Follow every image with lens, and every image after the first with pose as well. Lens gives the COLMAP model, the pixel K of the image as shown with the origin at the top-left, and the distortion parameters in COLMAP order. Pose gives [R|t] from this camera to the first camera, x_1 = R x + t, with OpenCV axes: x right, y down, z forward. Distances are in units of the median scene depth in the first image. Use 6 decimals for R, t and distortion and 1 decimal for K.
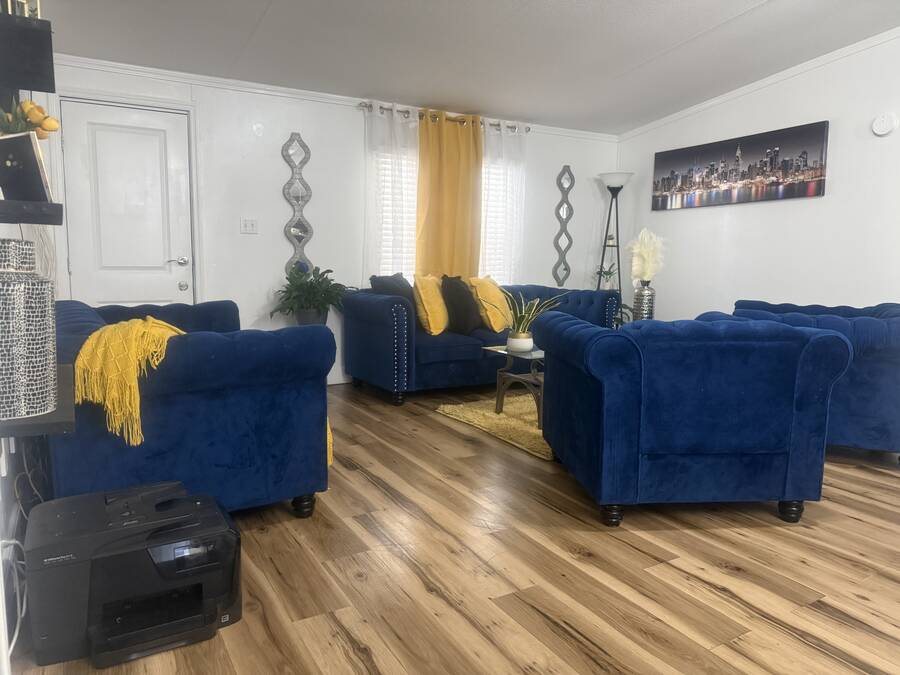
lens RADIAL K [[632.0, 0, 451.5], [0, 632.0, 336.9], [0, 0, 1]] dist [0.025397, -0.030552]
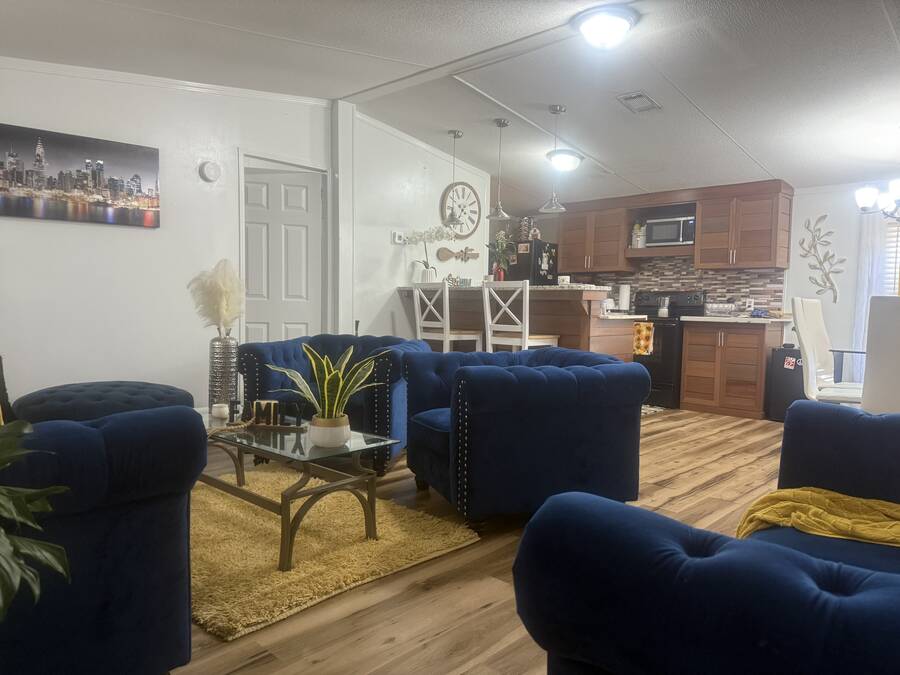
lens RADIAL K [[632.0, 0, 451.7], [0, 632.0, 340.4], [0, 0, 1]] dist [0.025397, -0.030552]
pose [[-0.270899, -0.071250, 0.959967, -0.417575], [0.104907, 0.989132, 0.103020, -0.105319], [-0.956874, 0.128616, -0.260480, 0.812418]]
